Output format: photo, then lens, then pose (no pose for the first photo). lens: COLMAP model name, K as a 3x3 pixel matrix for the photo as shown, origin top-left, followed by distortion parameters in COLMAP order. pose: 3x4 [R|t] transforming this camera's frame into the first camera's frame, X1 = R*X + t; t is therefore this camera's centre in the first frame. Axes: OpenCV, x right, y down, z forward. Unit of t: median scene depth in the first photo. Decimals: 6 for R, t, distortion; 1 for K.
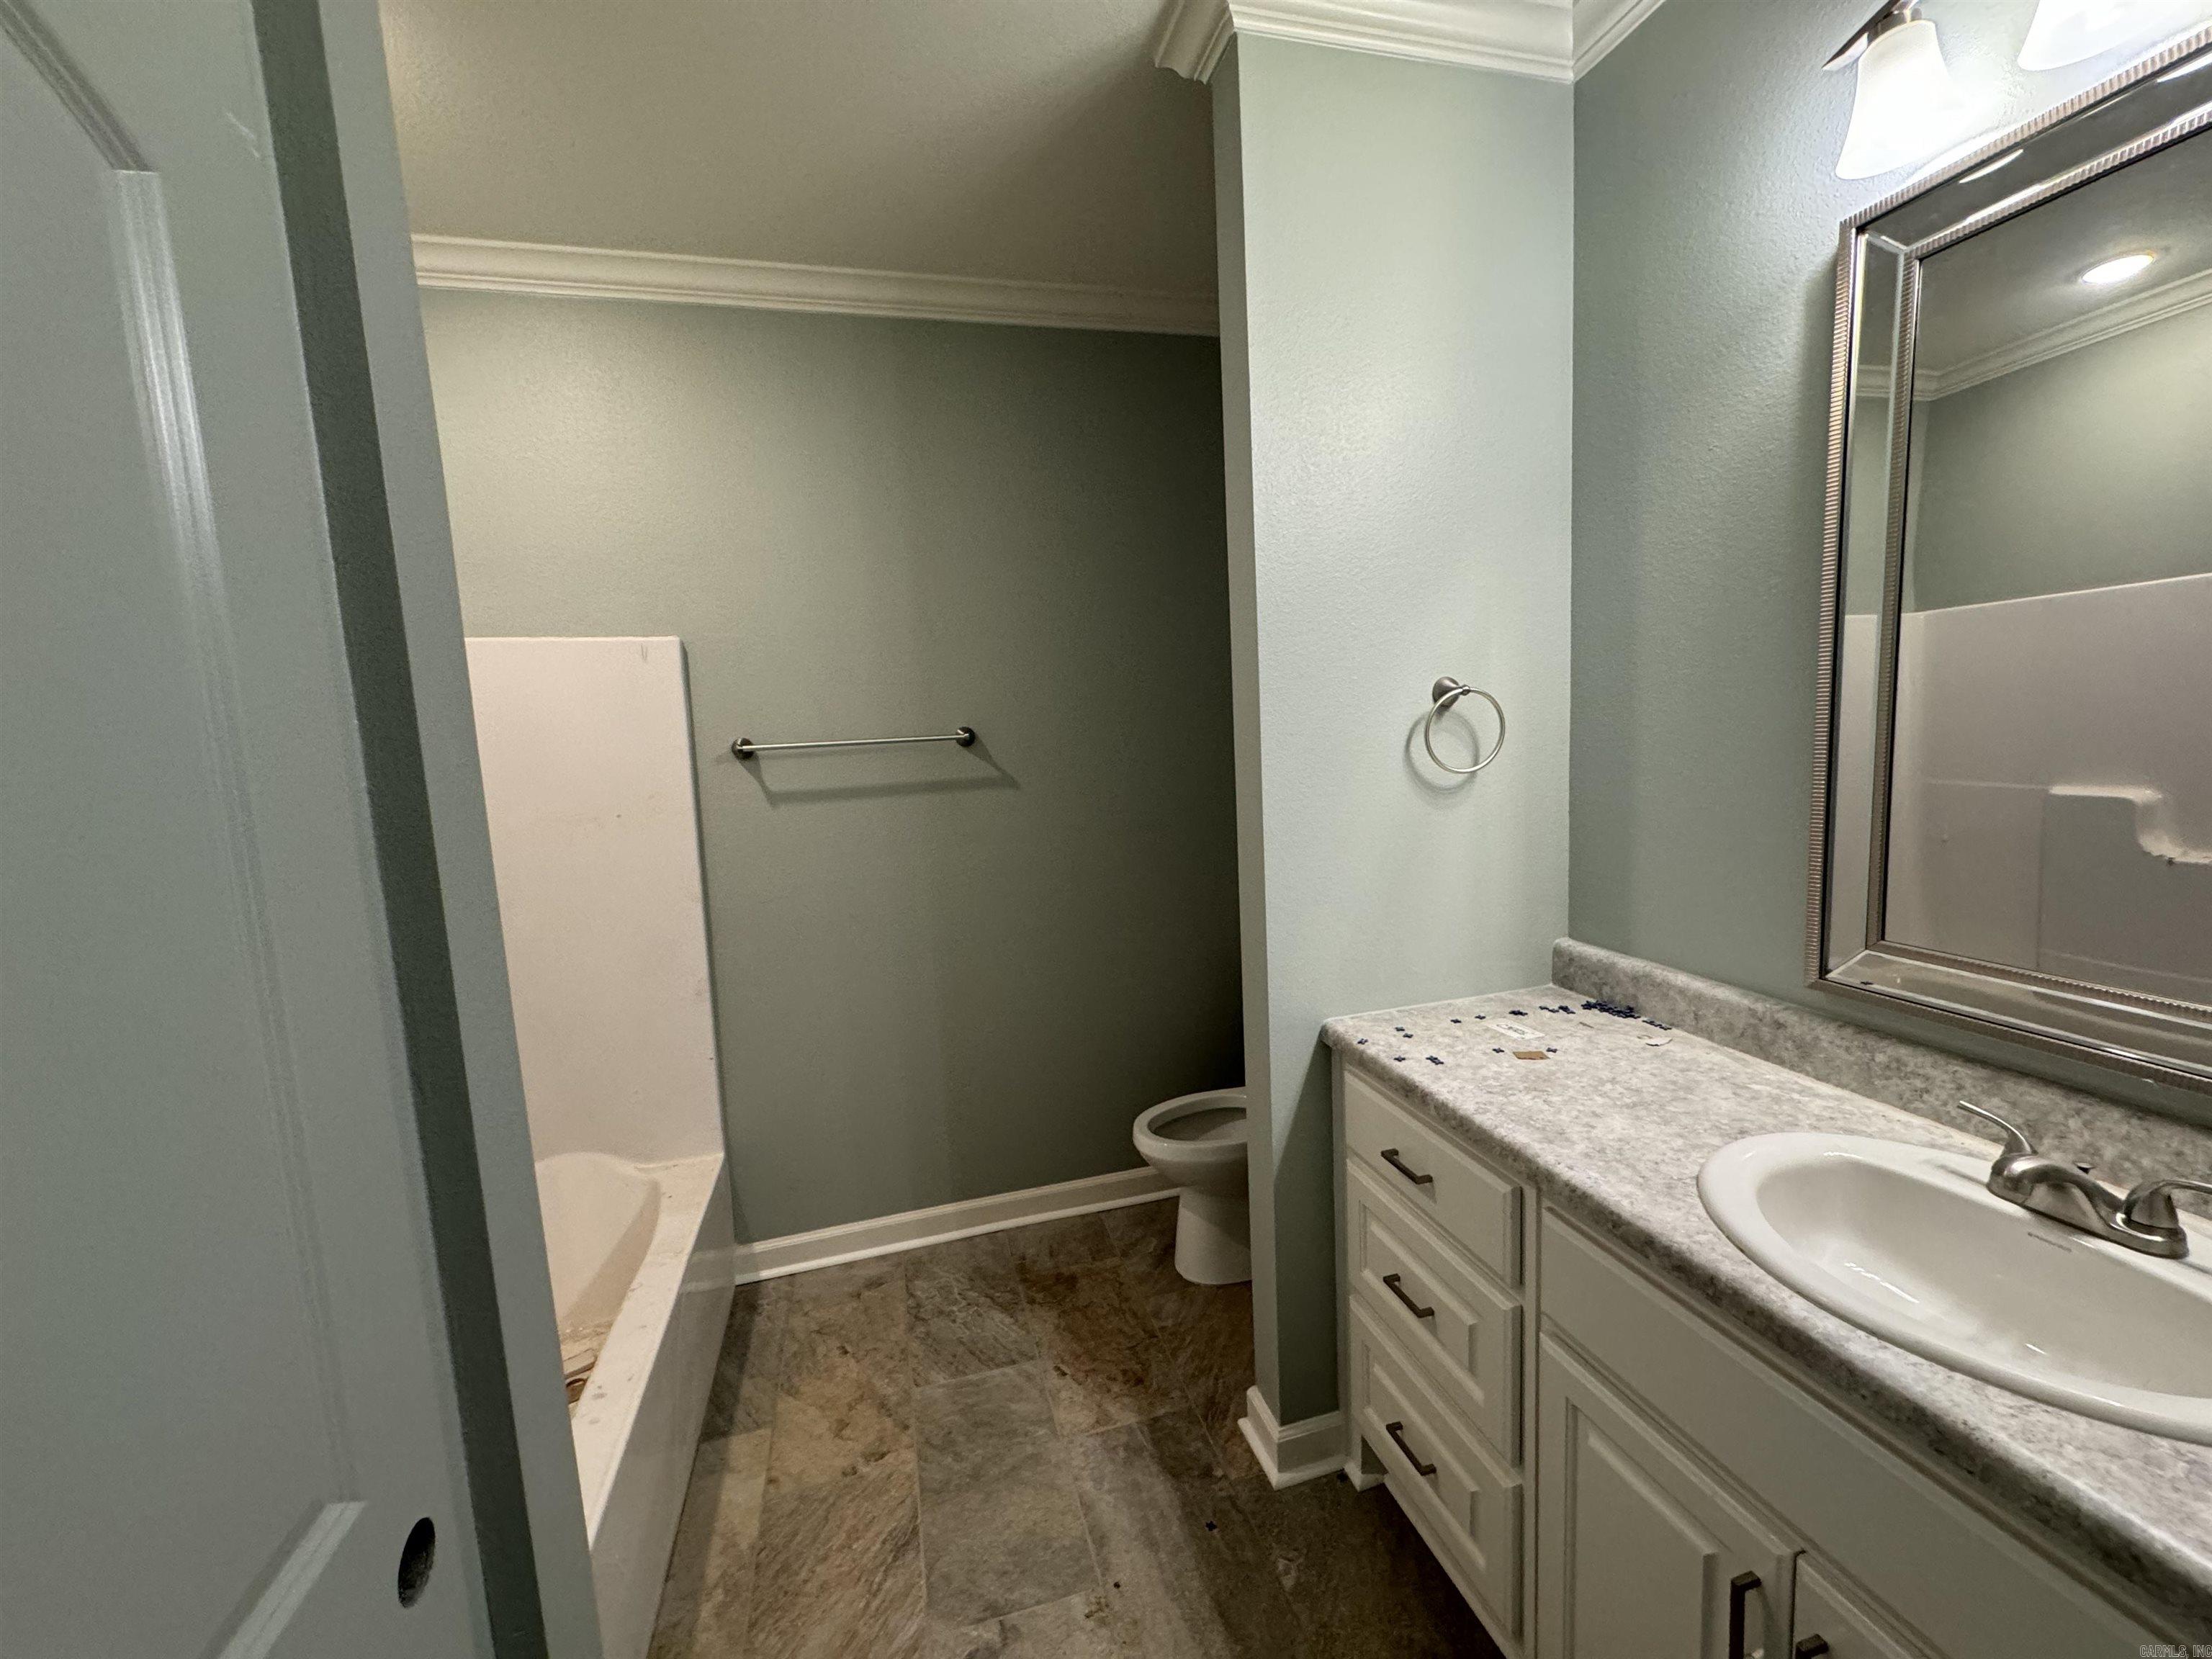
lens RADIAL K [[903.1, 0, 1098.8], [0, 903.1, 826.7], [0, 0, 1]] dist [0.001415, -0.001682]
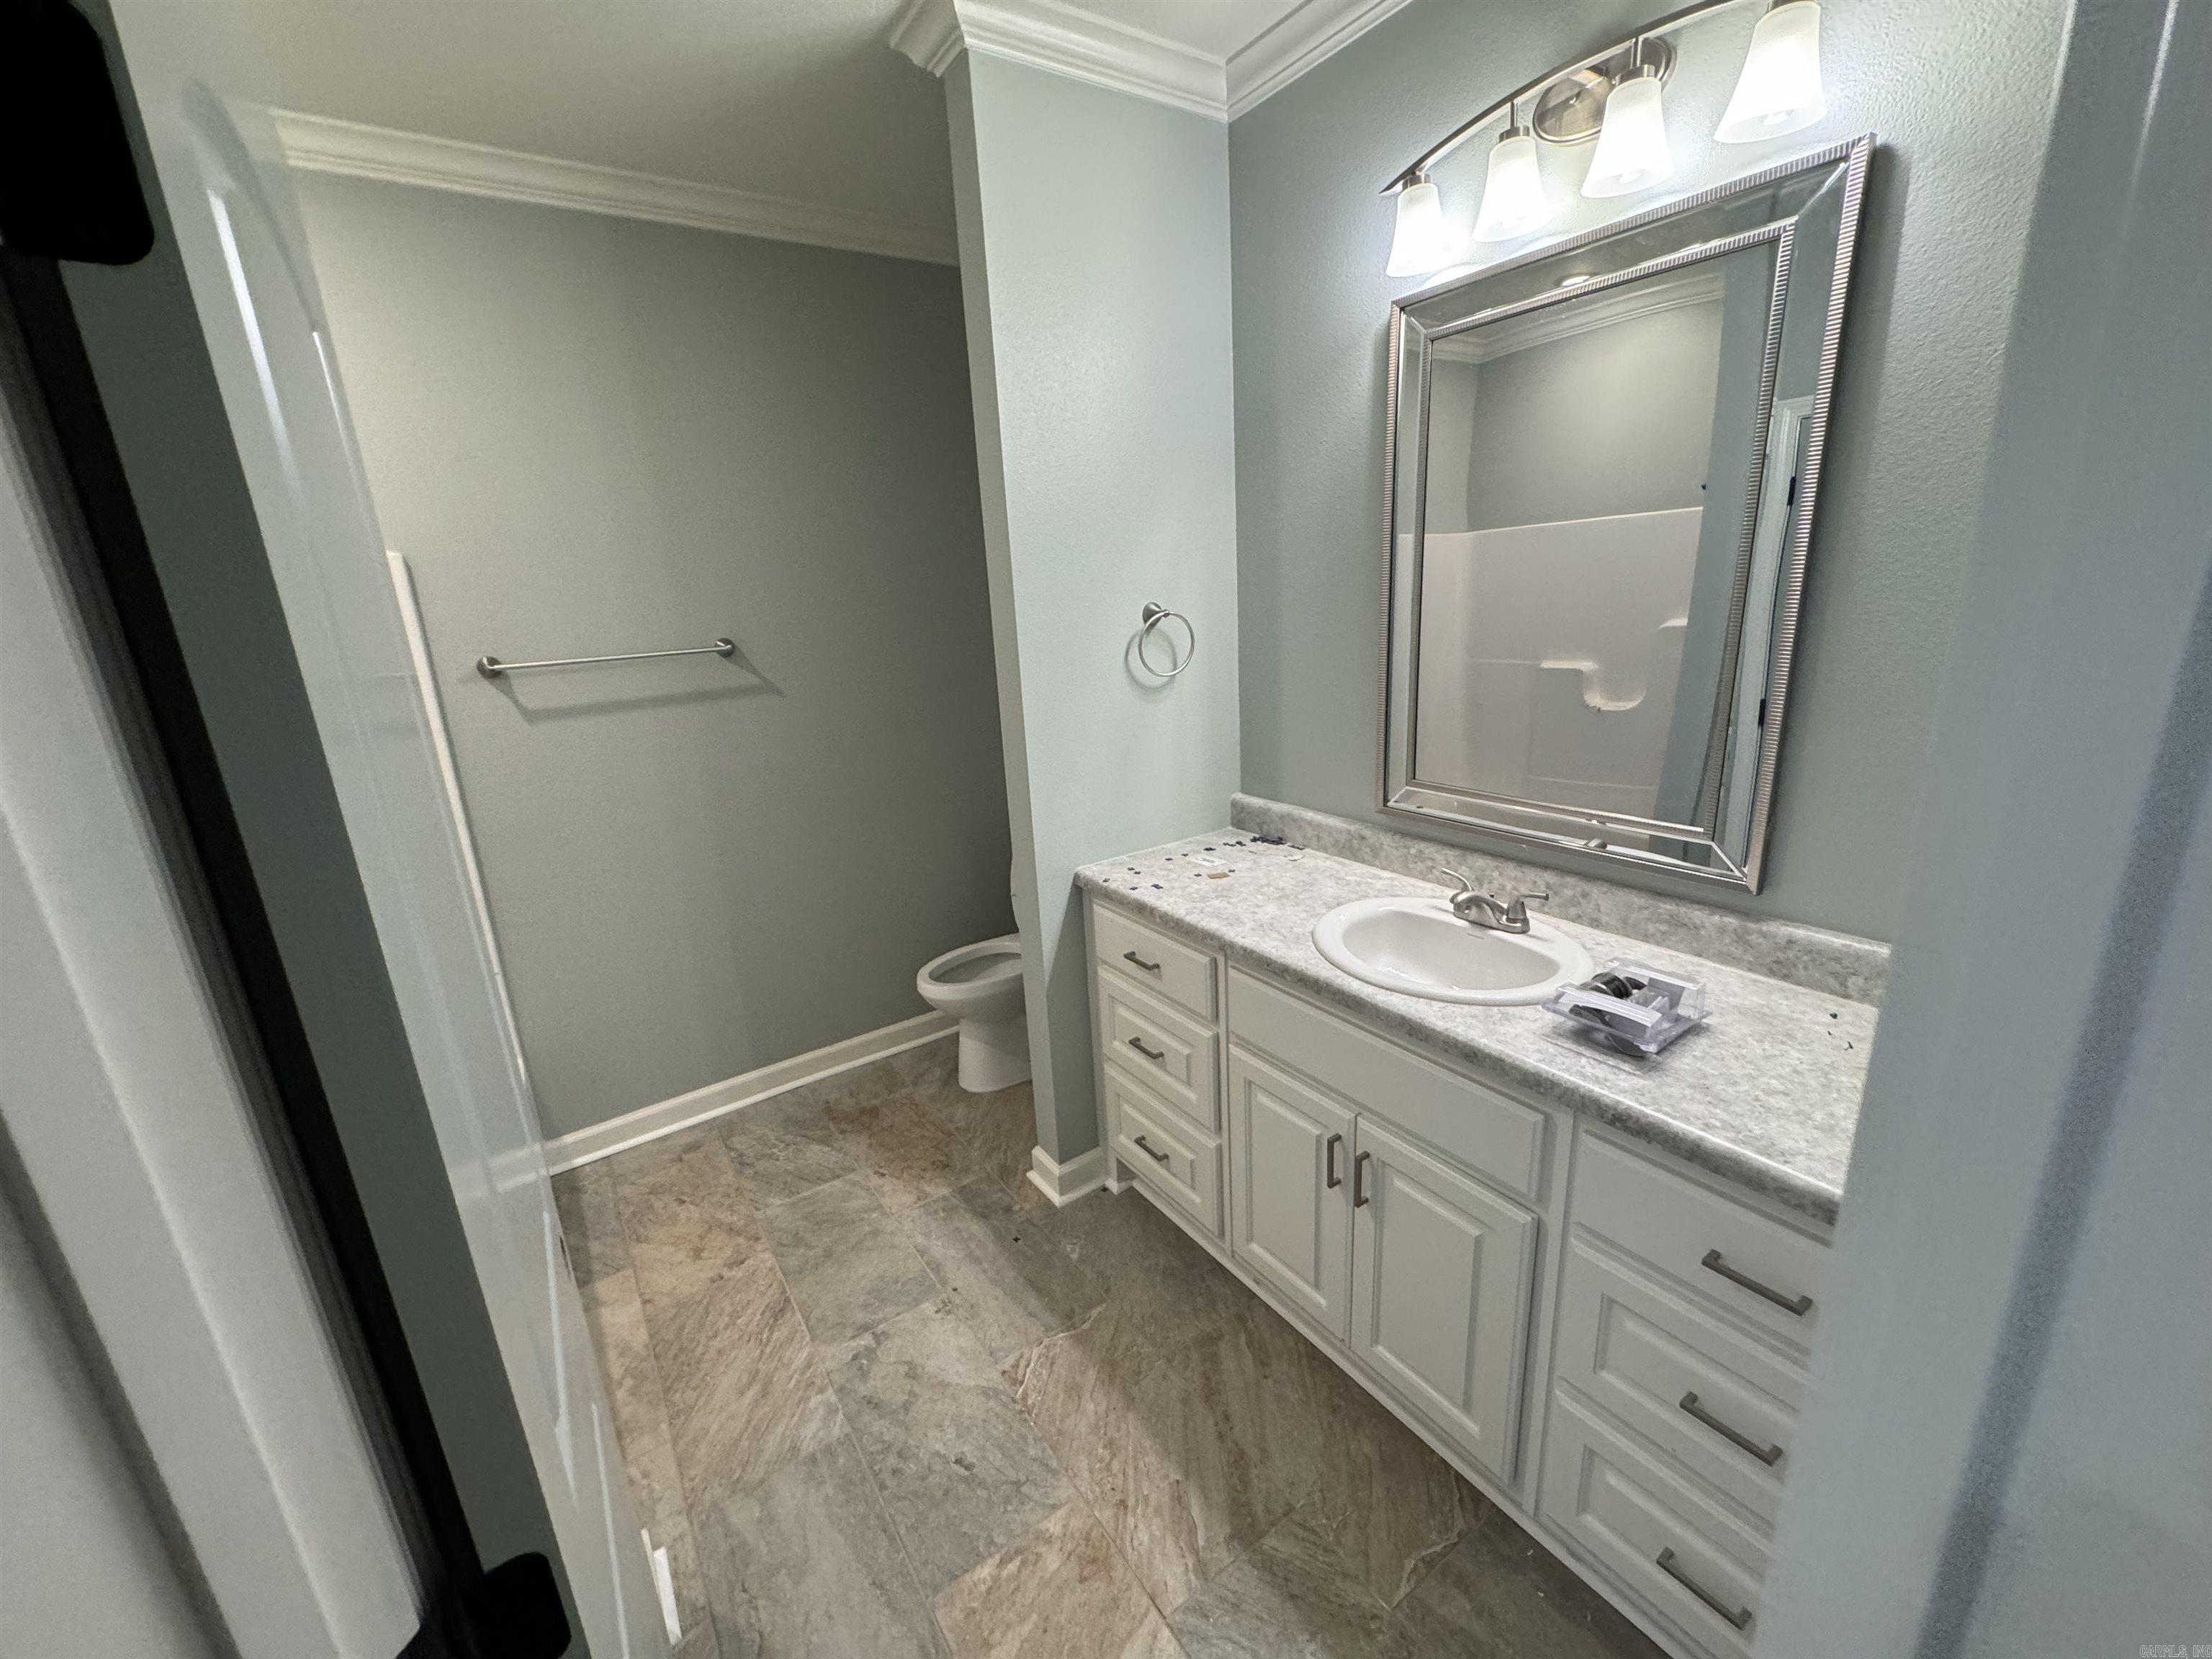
lens RADIAL K [[903.1, 0, 1099.8], [0, 903.1, 839.4], [0, 0, 1]] dist [0.001415, -0.001682]
pose [[0.946982, -0.094123, 0.307191, -0.125316], [0.048006, 0.986844, 0.154381, -0.032295], [-0.317680, -0.131449, 0.939042, -0.258674]]
